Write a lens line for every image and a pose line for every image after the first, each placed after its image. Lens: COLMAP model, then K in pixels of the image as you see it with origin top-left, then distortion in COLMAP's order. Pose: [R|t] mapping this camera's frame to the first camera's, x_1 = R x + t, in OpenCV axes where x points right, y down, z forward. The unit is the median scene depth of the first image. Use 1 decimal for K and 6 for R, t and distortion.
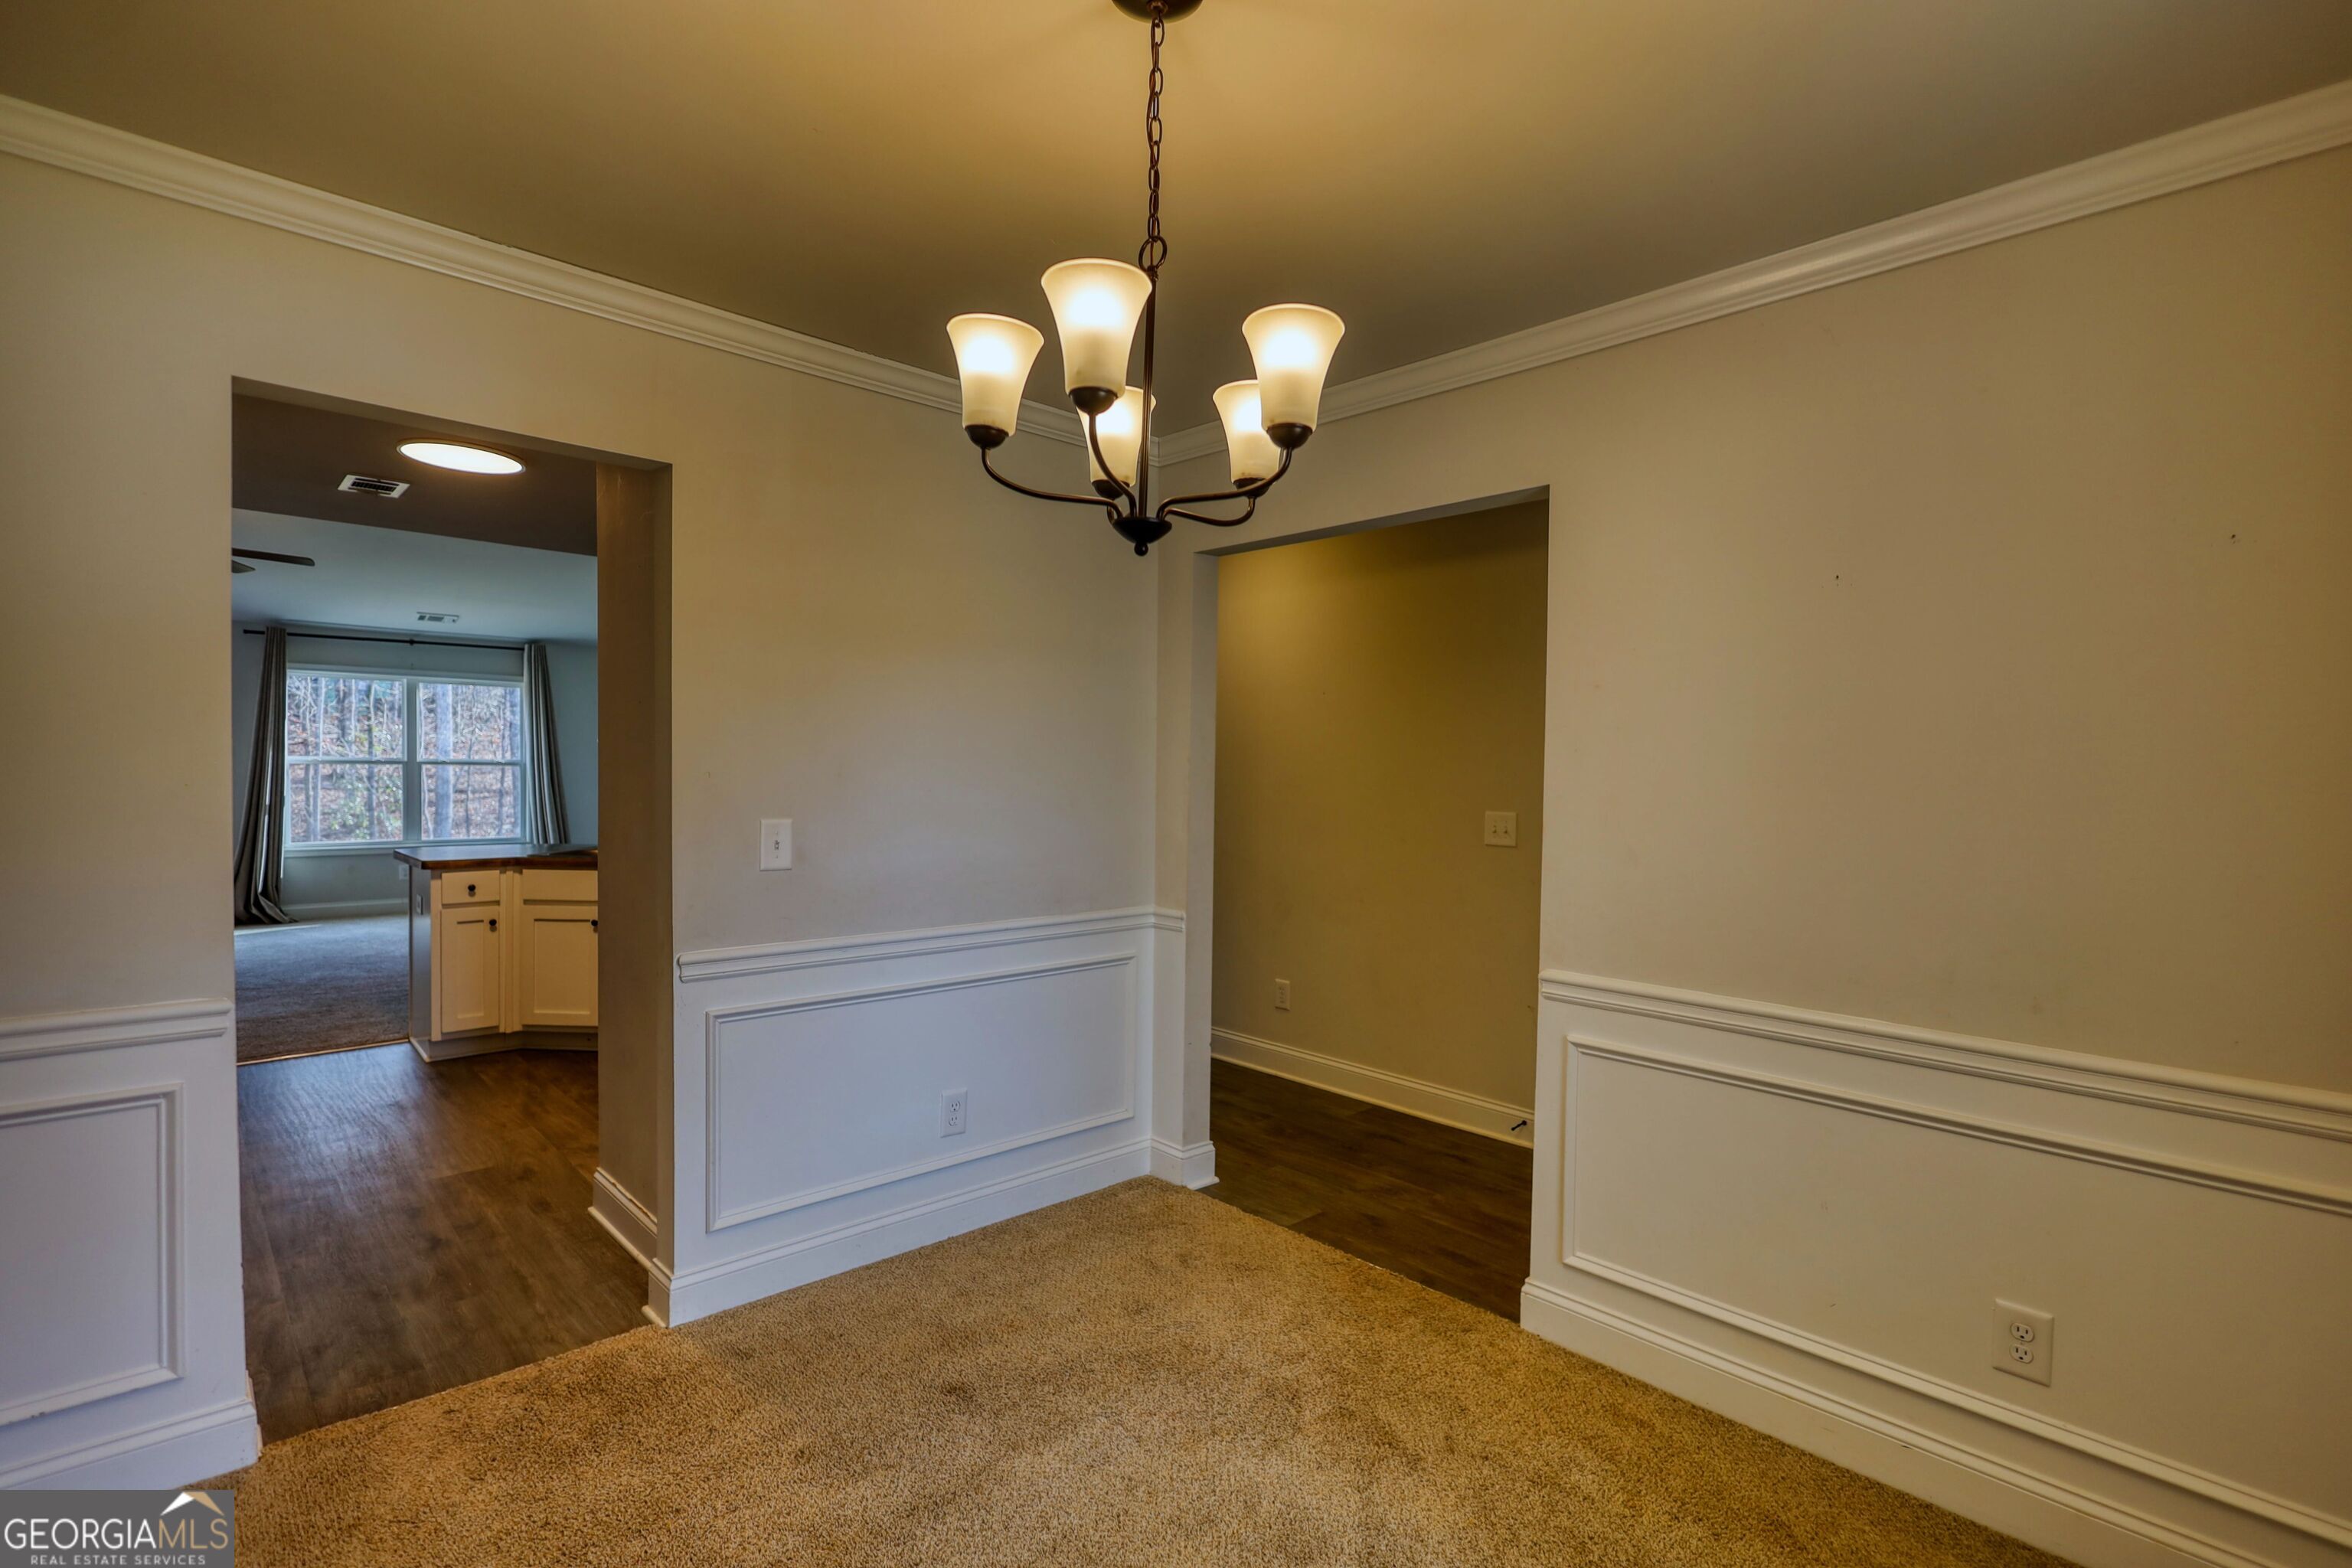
lens RADIAL K [[1093.6, 0, 1173.5], [0, 1093.6, 797.2], [0, 0, 1]] dist [-0.004515, -0.000093]
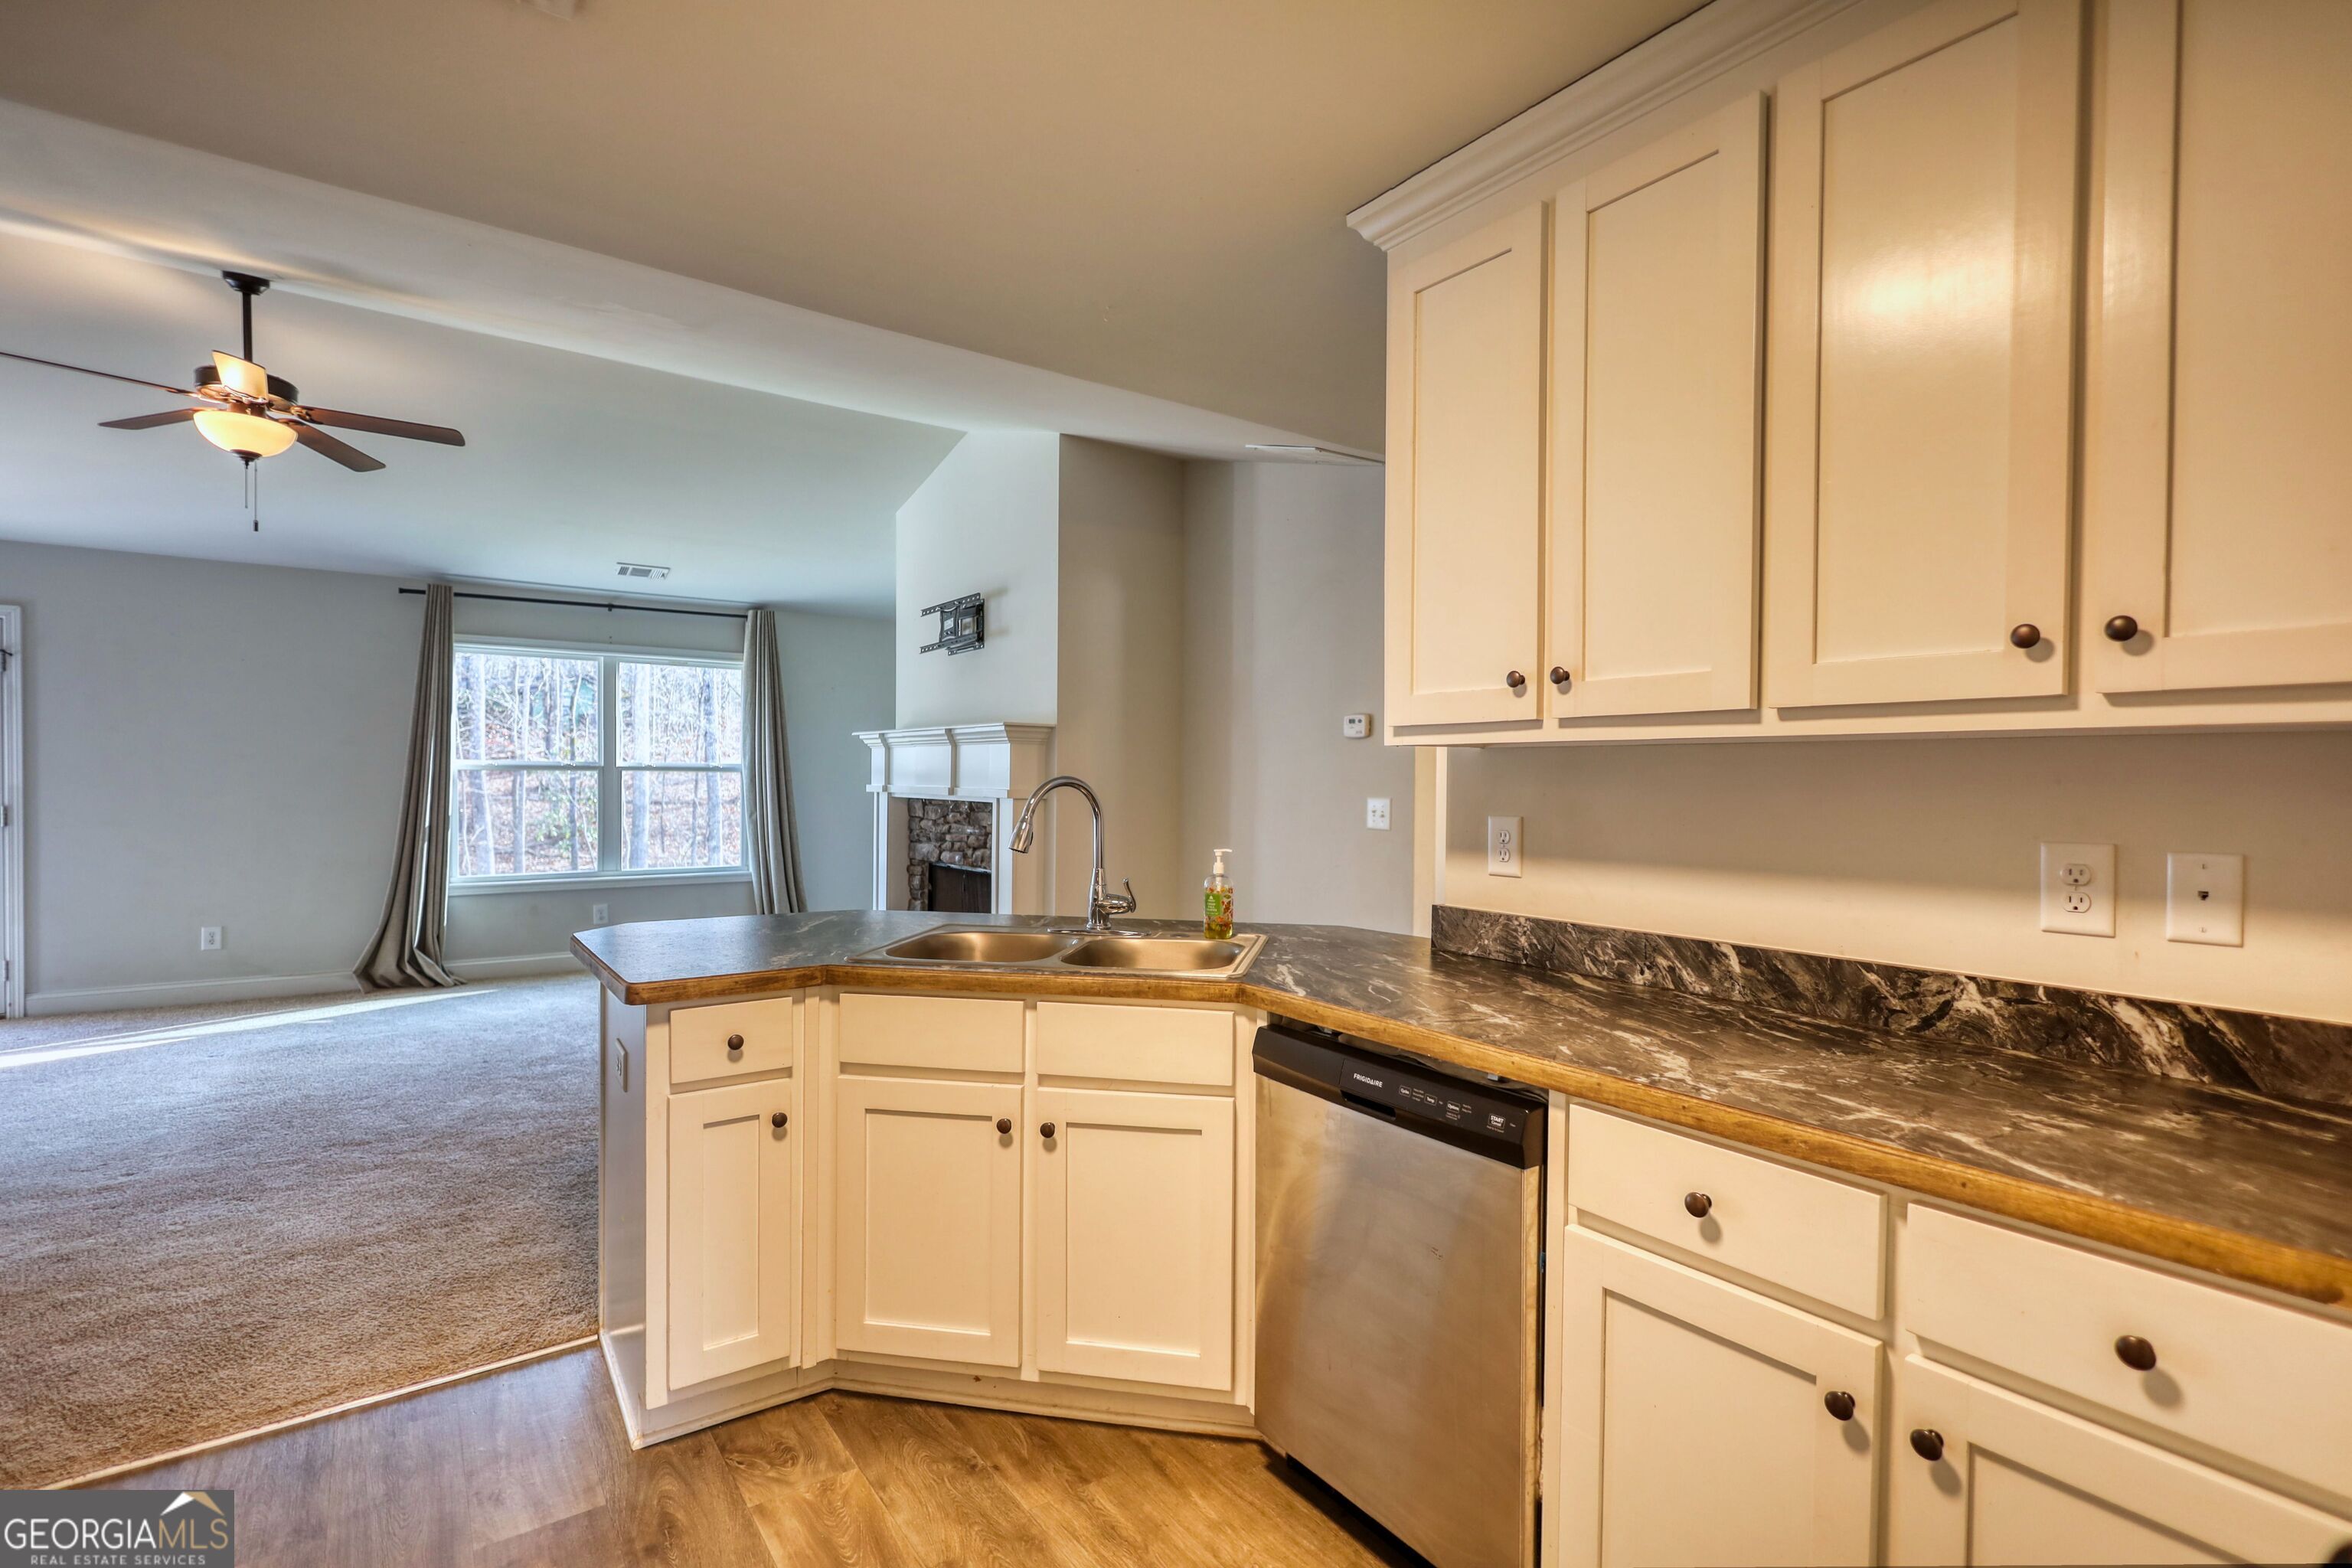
lens RADIAL K [[1093.6, 0, 1172.6], [0, 1093.6, 777.6], [0, 0, 1]] dist [-0.004515, -0.000093]
pose [[0.990947, -0.009376, -0.133928, -0.225778], [0.006220, 0.999693, -0.023966, -0.004624], [0.134111, 0.022916, 0.990701, 0.325178]]
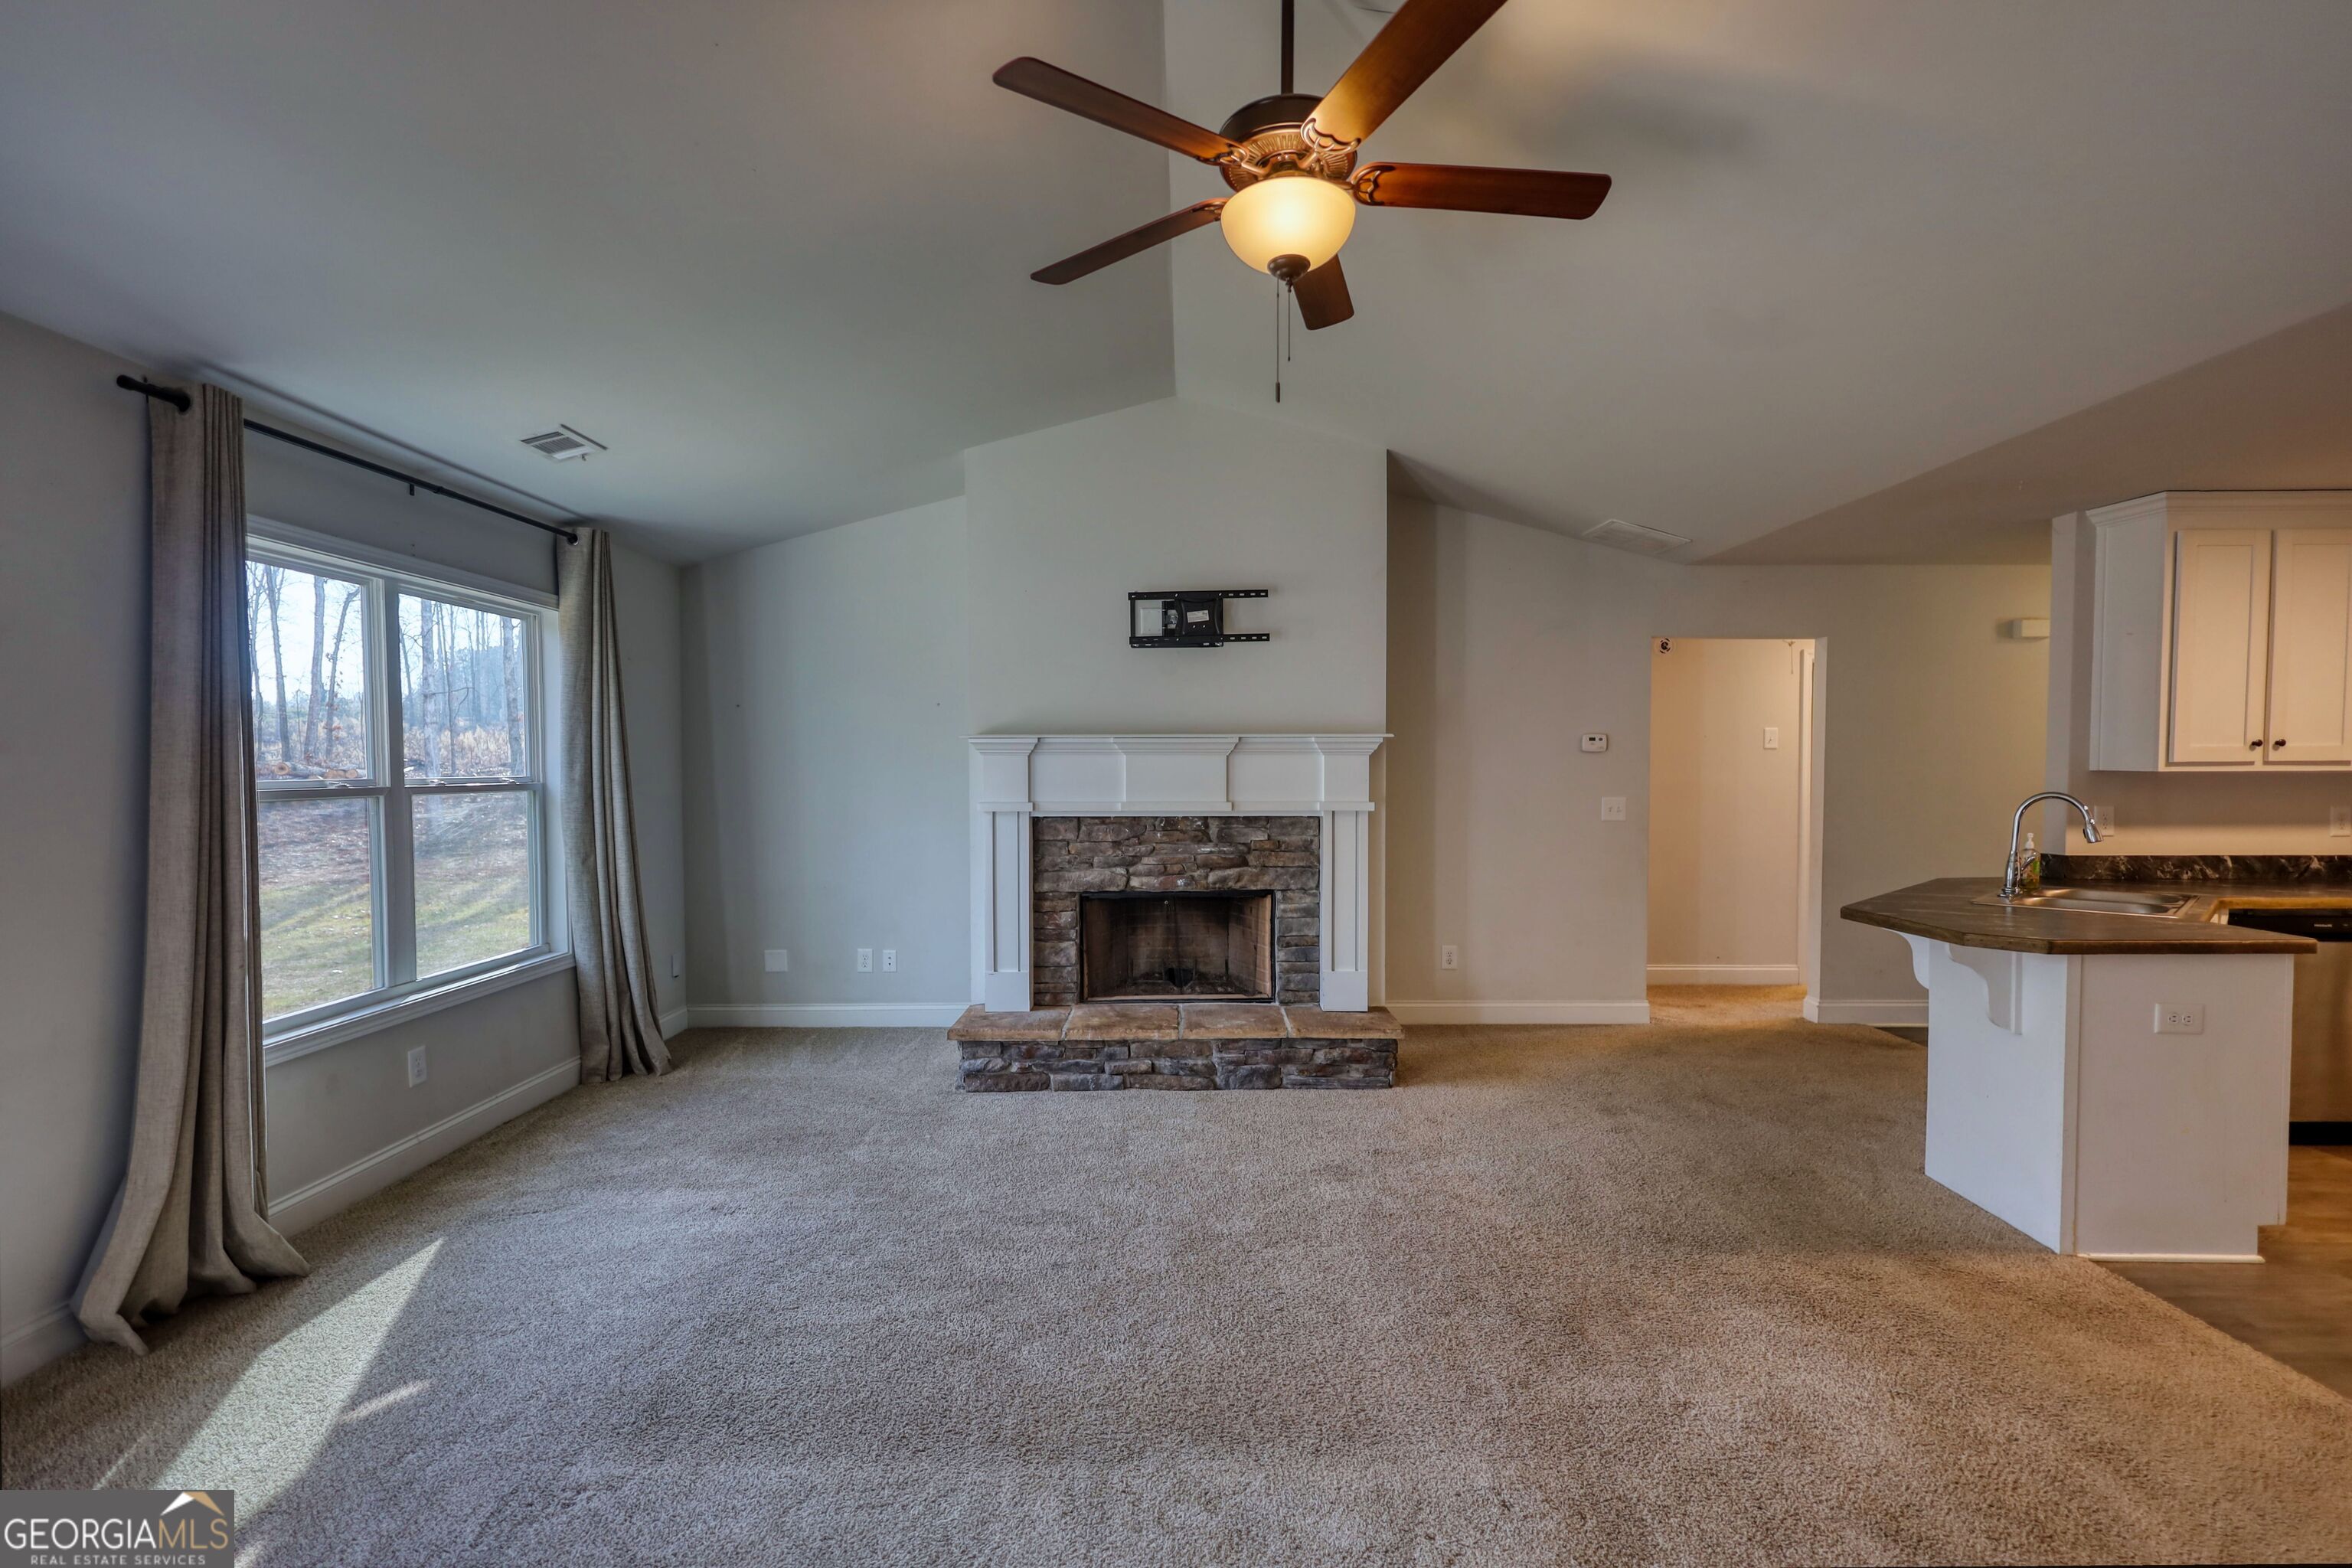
lens RADIAL K [[1093.6, 0, 1166.7], [0, 1093.6, 792.5], [0, 0, 1]] dist [-0.004515, -0.000093]
pose [[0.693839, -0.039833, 0.719028, -0.824478], [0.031976, 0.999188, 0.024498, -0.032524], [-0.719420, 0.005994, 0.694549, 0.546914]]
